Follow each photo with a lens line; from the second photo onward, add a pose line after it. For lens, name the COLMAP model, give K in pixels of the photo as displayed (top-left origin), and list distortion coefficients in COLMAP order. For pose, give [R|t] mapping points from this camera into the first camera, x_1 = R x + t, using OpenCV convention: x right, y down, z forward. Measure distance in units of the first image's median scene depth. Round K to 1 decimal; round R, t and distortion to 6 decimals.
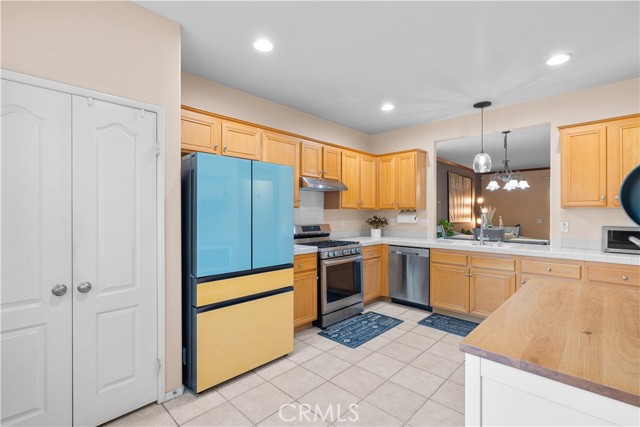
lens RADIAL K [[289.6, 0, 320.0], [0, 289.6, 213.5], [0, 0, 1]] dist [-0.000120, 0.000274]
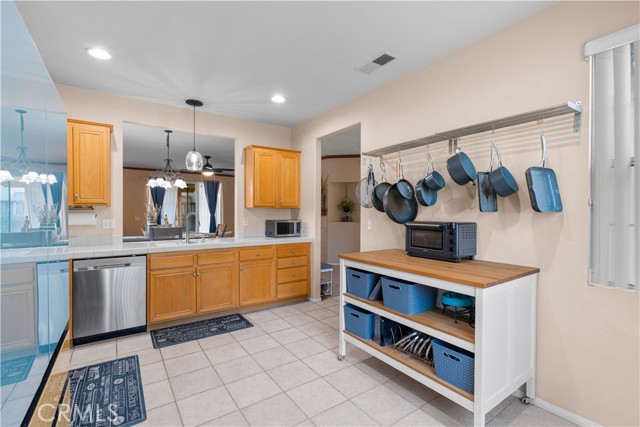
lens RADIAL K [[289.6, 0, 320.0], [0, 289.6, 213.5], [0, 0, 1]] dist [-0.000120, 0.000274]
pose [[0.198745, -0.005839, 0.980034, -0.348876], [-0.000622, 0.999981, 0.006084, 0.000547], [-0.980051, -0.001819, 0.198738, 0.389119]]
